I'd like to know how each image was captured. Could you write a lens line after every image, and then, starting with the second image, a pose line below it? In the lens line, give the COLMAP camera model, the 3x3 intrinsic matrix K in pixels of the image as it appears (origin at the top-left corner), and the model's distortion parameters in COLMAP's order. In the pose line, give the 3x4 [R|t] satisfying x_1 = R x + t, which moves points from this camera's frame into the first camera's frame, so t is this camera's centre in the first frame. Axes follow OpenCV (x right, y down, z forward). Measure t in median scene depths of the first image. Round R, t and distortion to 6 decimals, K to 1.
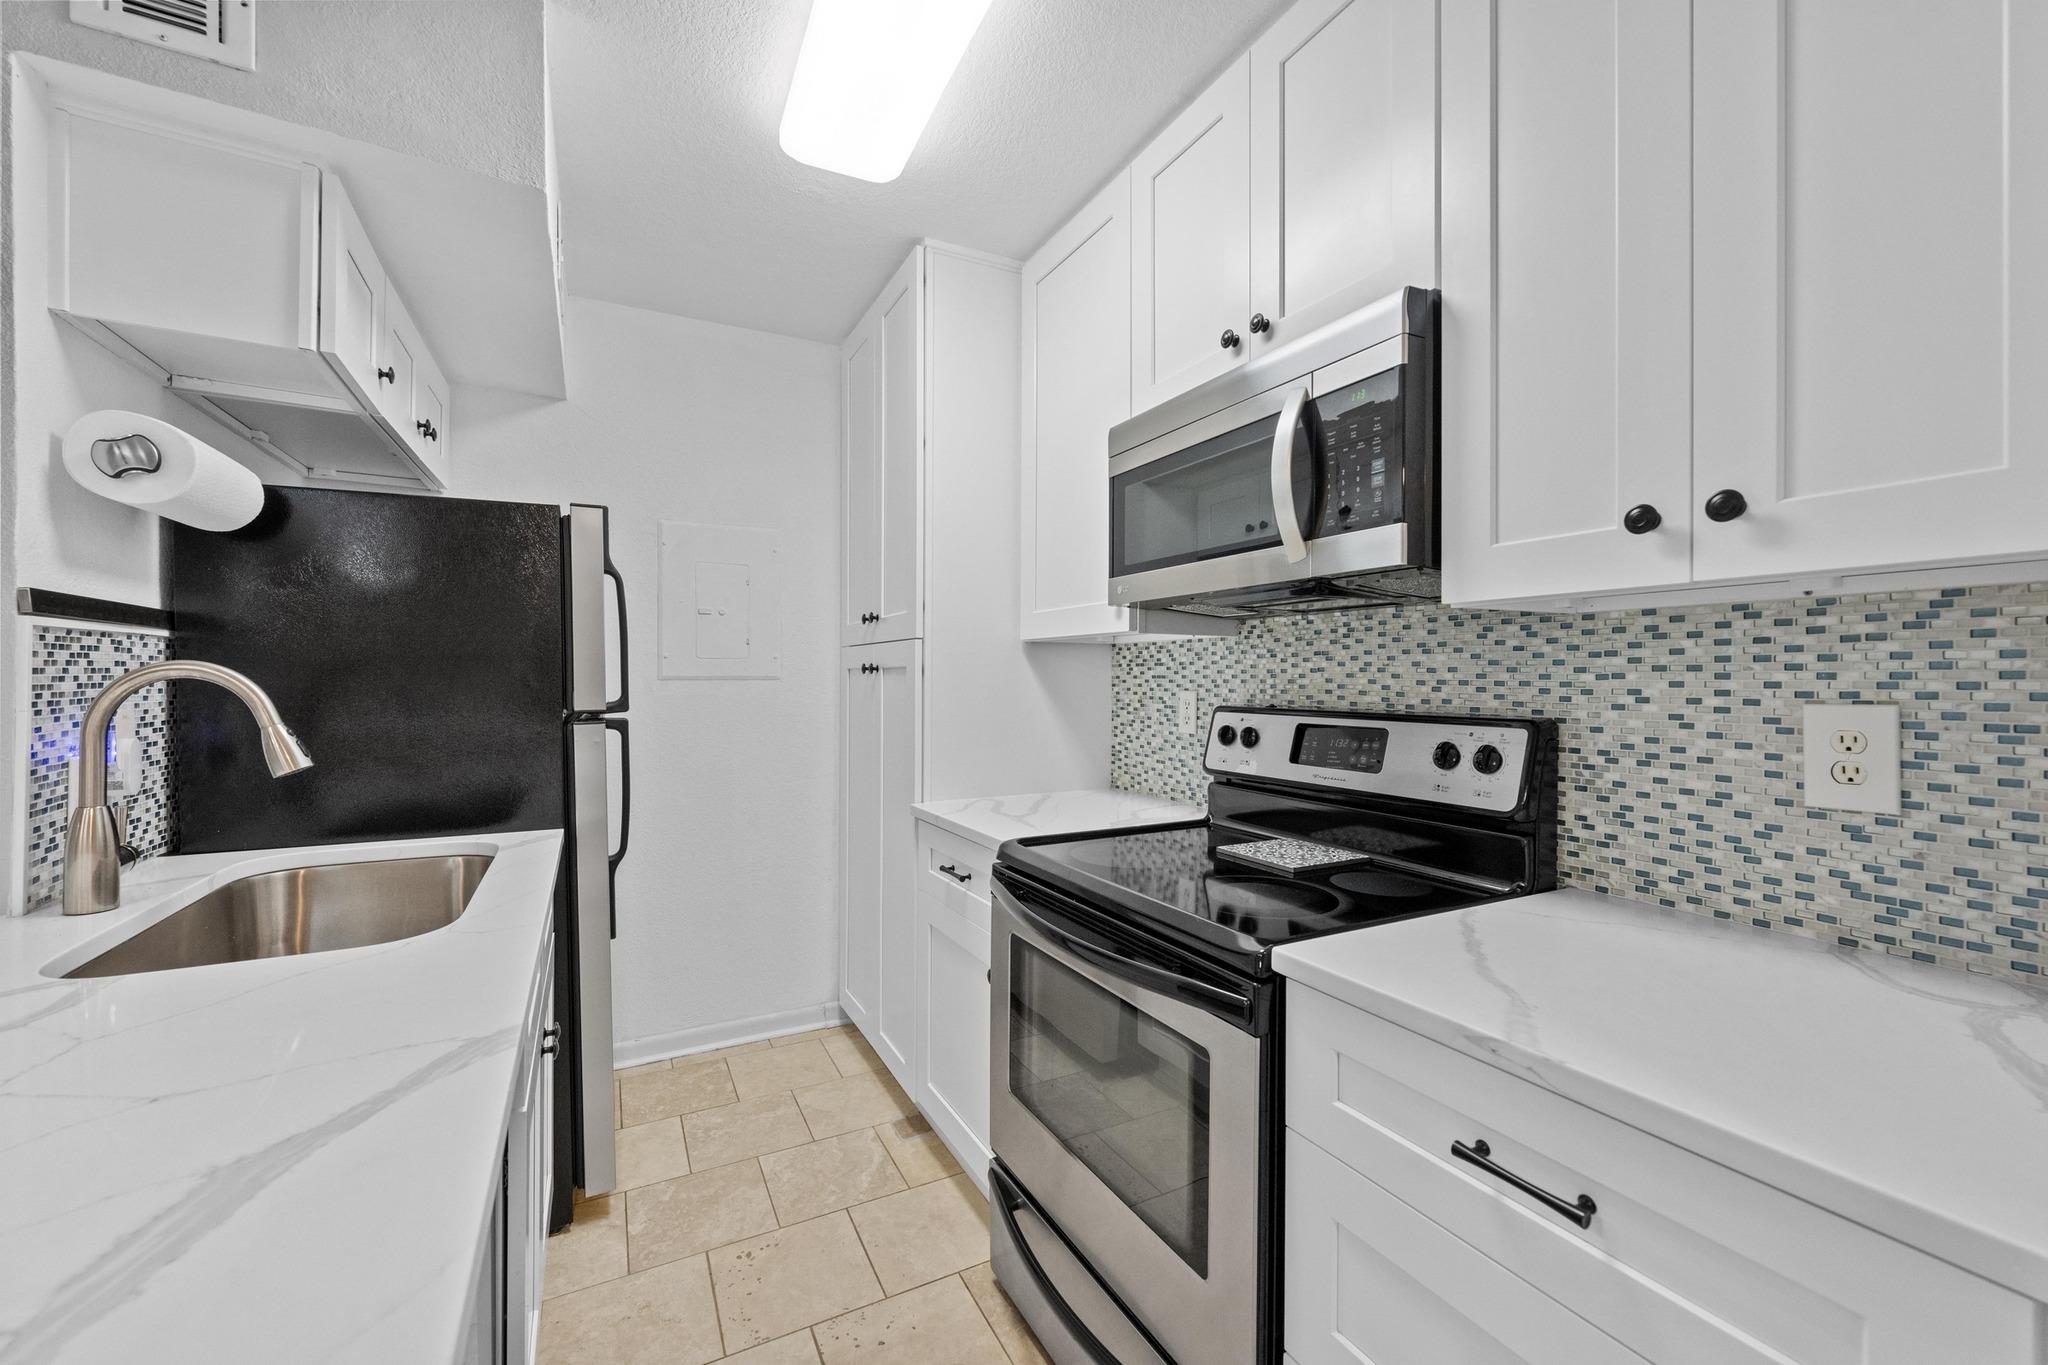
lens RADIAL K [[817.7, 0, 1024.0], [0, 817.7, 682.5], [0, 0, 1]] dist [-0.000630, -0.000033]
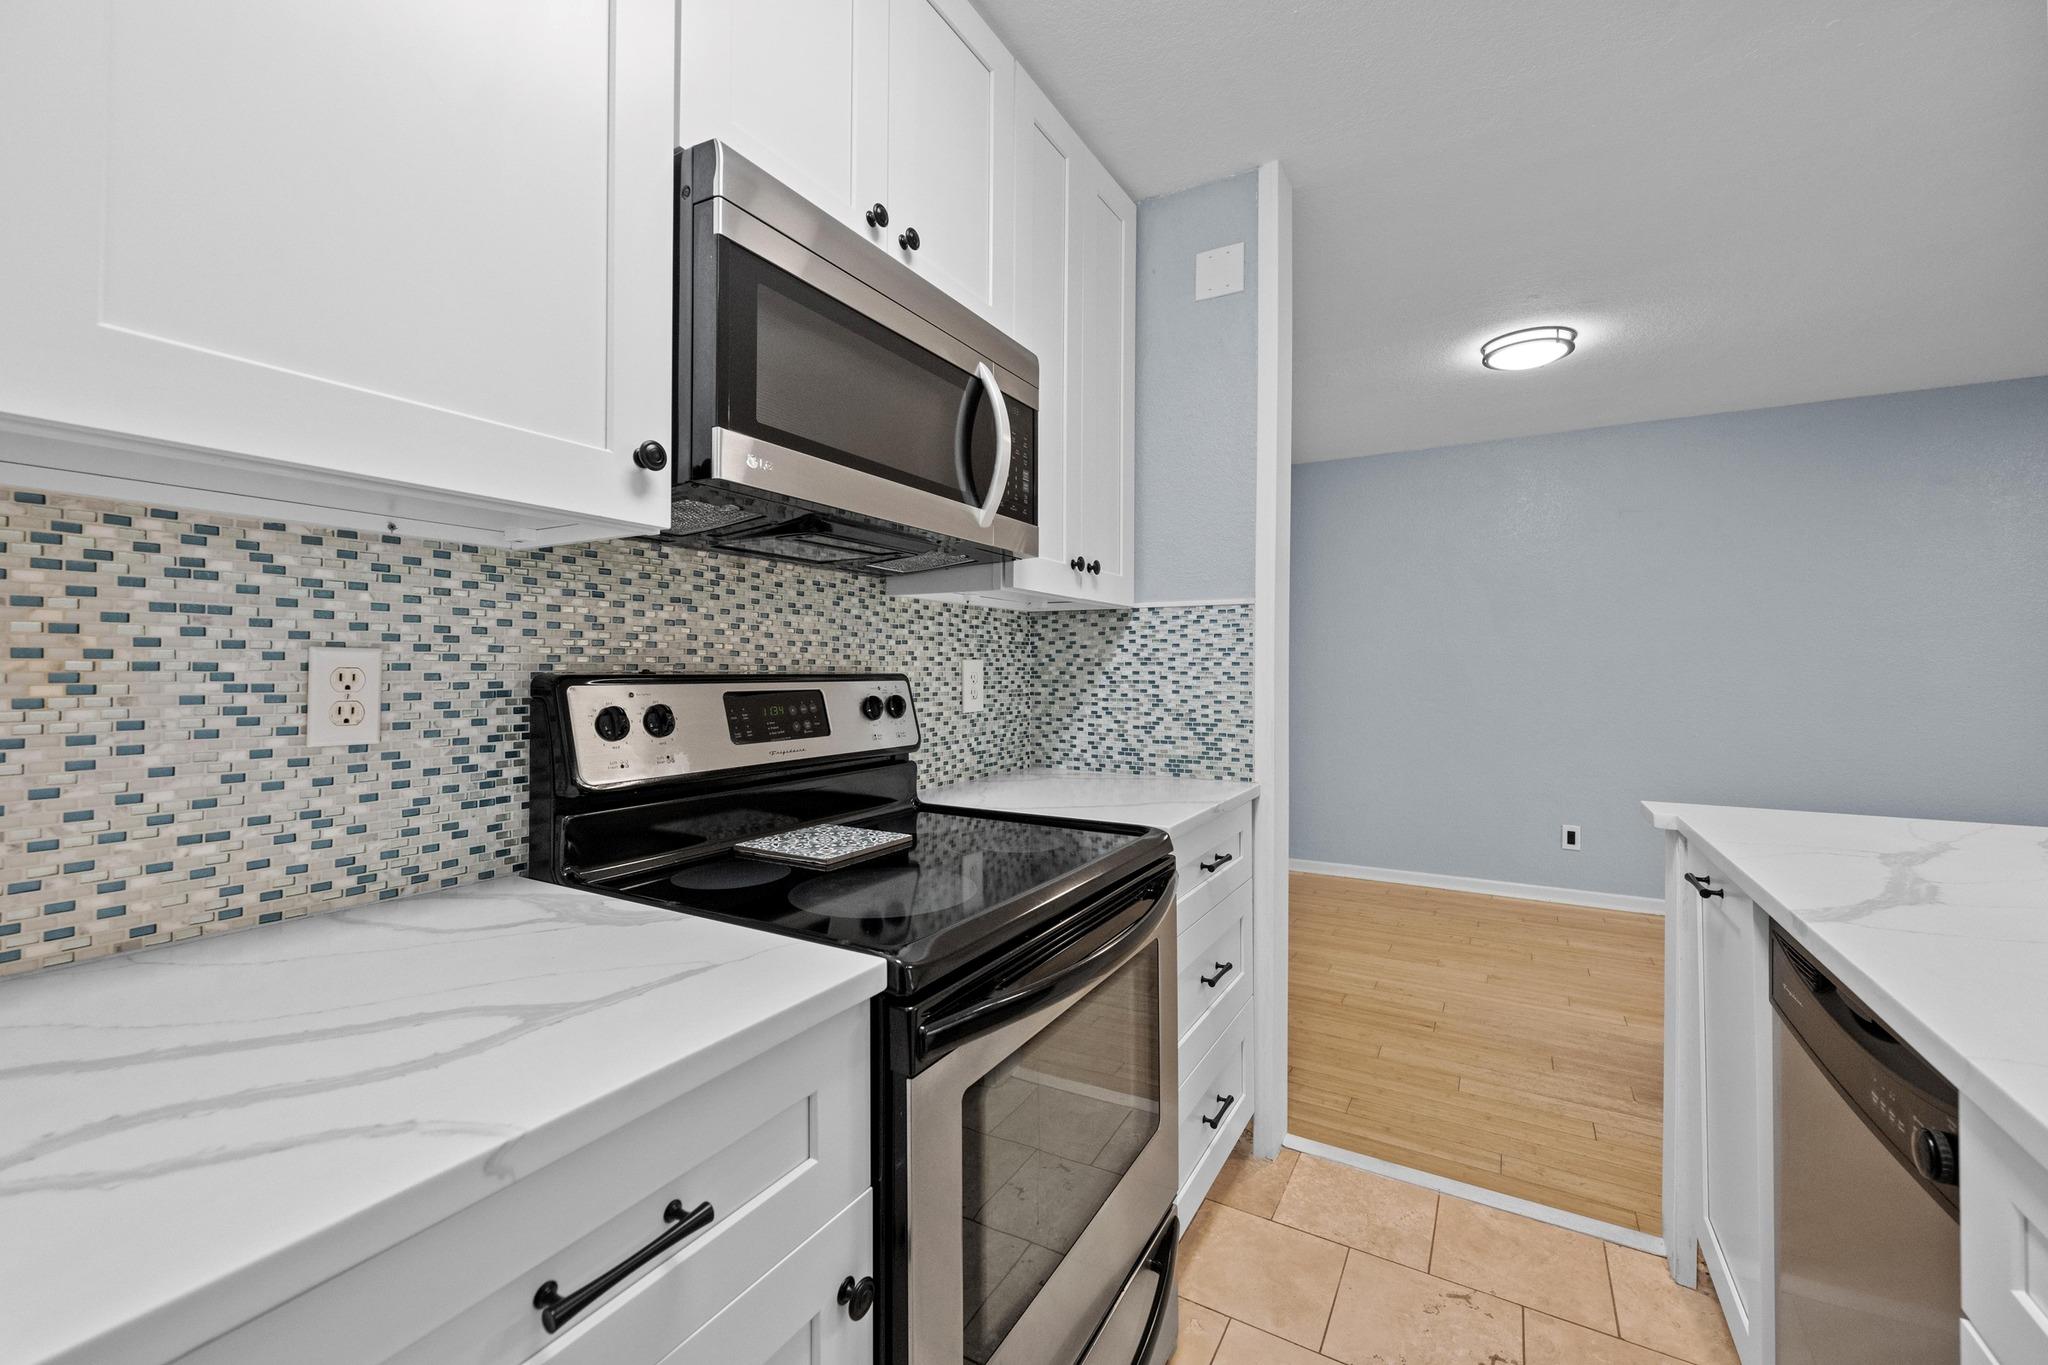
lens RADIAL K [[818.8, 0, 1031.3], [0, 818.8, 655.9], [0, 0, 1]] dist [-0.000686, 0.000075]
pose [[-0.538034, 0.010768, 0.842854, -0.500567], [0.001015, 0.999926, -0.012127, 0.027793], [-0.842922, -0.005669, -0.538005, 1.275432]]
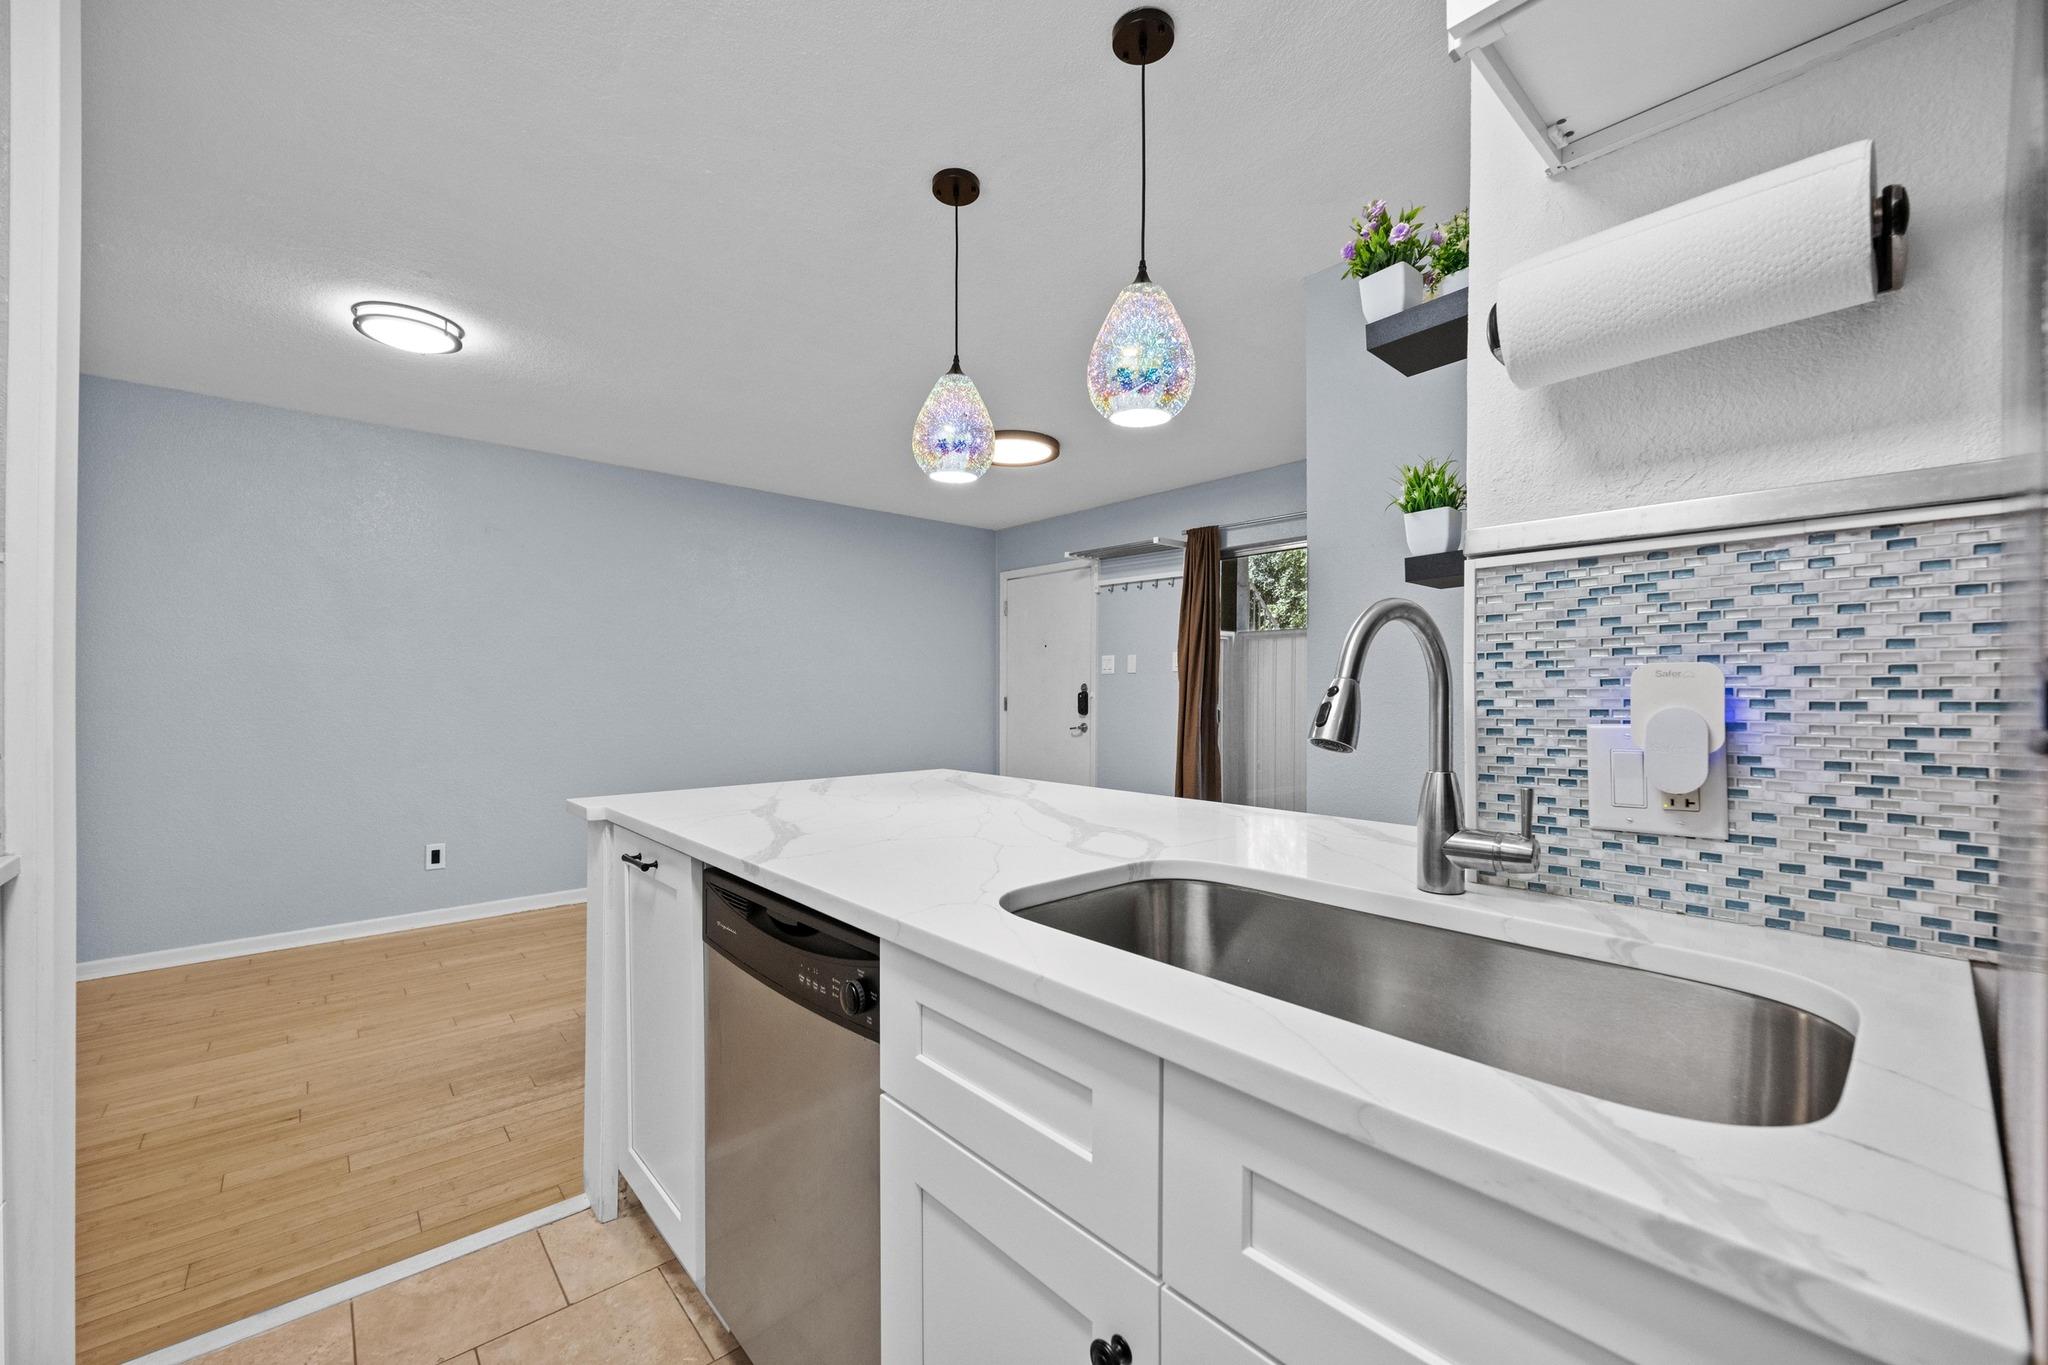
lens RADIAL K [[815.3, 0, 1020.3], [0, 815.3, 693.3], [0, 0, 1]] dist [-0.000005, 0.000048]
pose [[-0.971094, 0.001480, -0.238693, -0.366768], [-0.001325, 0.999932, 0.011588, 0.043606], [0.238694, 0.011569, -0.971026, 1.279895]]
